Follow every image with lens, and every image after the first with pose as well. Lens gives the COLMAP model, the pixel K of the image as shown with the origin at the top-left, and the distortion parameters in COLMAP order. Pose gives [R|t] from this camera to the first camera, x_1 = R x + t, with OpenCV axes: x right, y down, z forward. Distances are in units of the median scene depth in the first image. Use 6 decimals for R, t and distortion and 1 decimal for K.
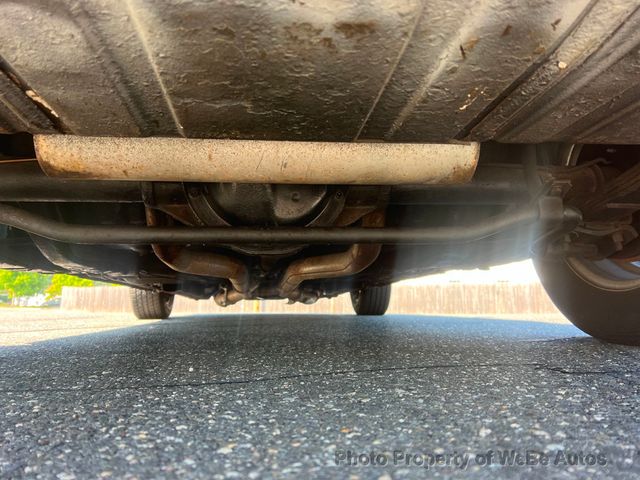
lens RADIAL K [[480.1, 0, 322.4], [0, 480.1, 245.5], [0, 0, 1]] dist [0.059034, -0.068562]
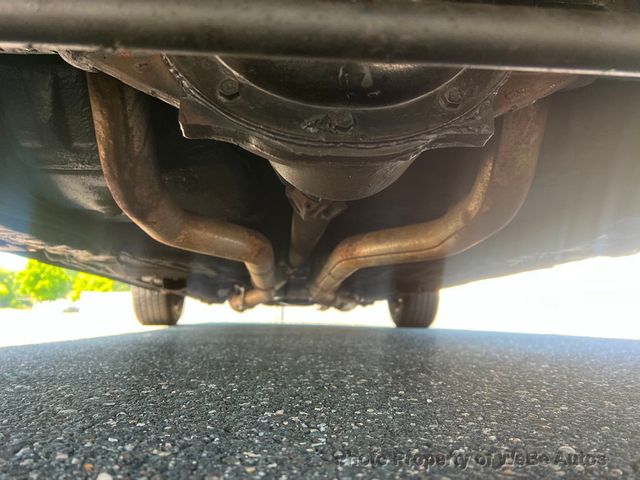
lens RADIAL K [[480.1, 0, 322.4], [0, 480.1, 245.5], [0, 0, 1]] dist [0.059034, -0.068562]
pose [[0.998993, 0.019999, -0.040167, -0.033212], [-0.020991, 0.999481, -0.024442, 0.030086], [0.039657, 0.025261, 0.998894, 0.178259]]
